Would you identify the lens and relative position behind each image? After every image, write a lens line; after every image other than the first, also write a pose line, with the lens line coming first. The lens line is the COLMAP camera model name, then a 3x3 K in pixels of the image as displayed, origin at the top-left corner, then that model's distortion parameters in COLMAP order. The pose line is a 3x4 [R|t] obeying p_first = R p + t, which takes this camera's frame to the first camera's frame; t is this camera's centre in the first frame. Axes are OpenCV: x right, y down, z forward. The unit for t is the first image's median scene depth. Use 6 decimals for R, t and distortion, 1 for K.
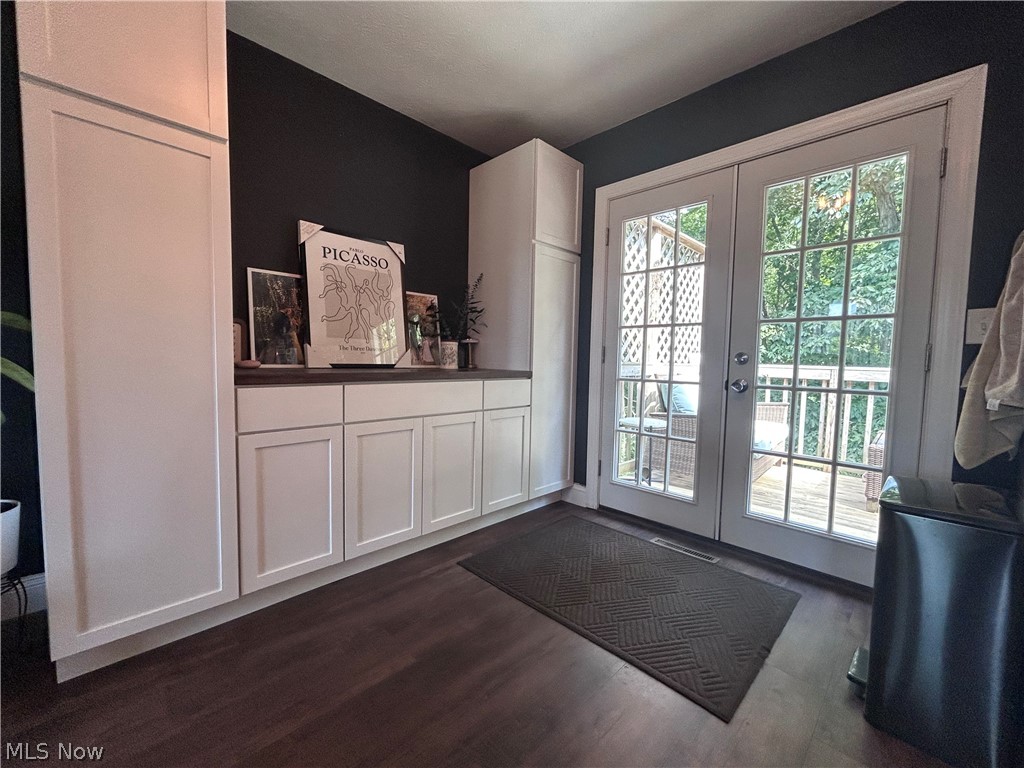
lens RADIAL K [[416.4, 0, 513.1], [0, 416.4, 385.4], [0, 0, 1]] dist [-0.000251, 0.000953]
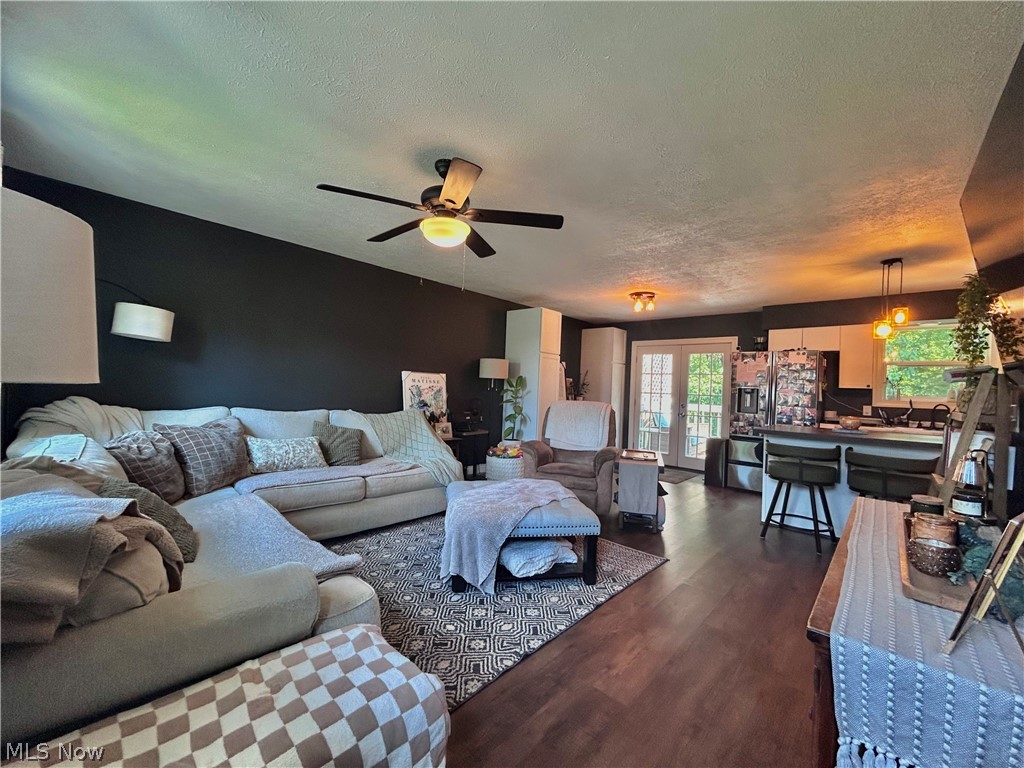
lens RADIAL K [[416.4, 0, 511.7], [0, 416.4, 384.7], [0, 0, 1]] dist [-0.000251, 0.000953]
pose [[0.998704, 0.019294, 0.047088, -0.709576], [-0.015914, 0.997341, -0.071119, 0.013395], [-0.048335, 0.070277, 0.996356, -1.649592]]
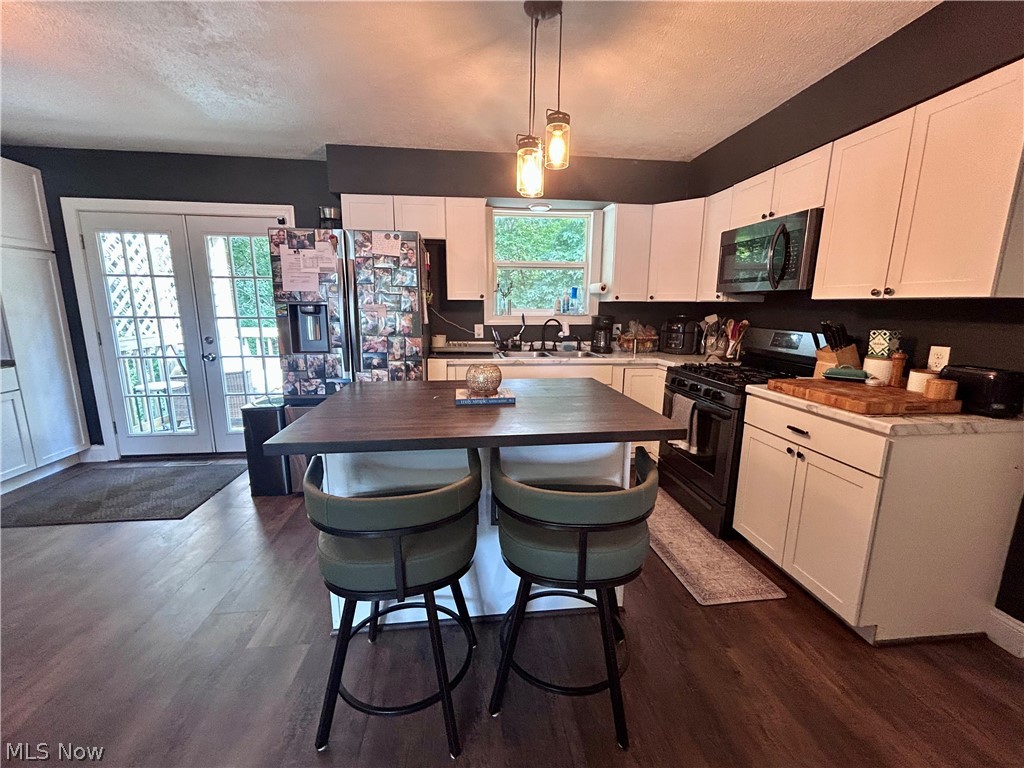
lens RADIAL K [[416.4, 0, 512.2], [0, 416.4, 385.3], [0, 0, 1]] dist [-0.000251, 0.000953]
pose [[0.621987, -0.158983, 0.766718, 0.006178], [0.056101, 0.985703, 0.158879, -0.066692], [-0.781015, -0.055807, 0.622014, -0.756054]]
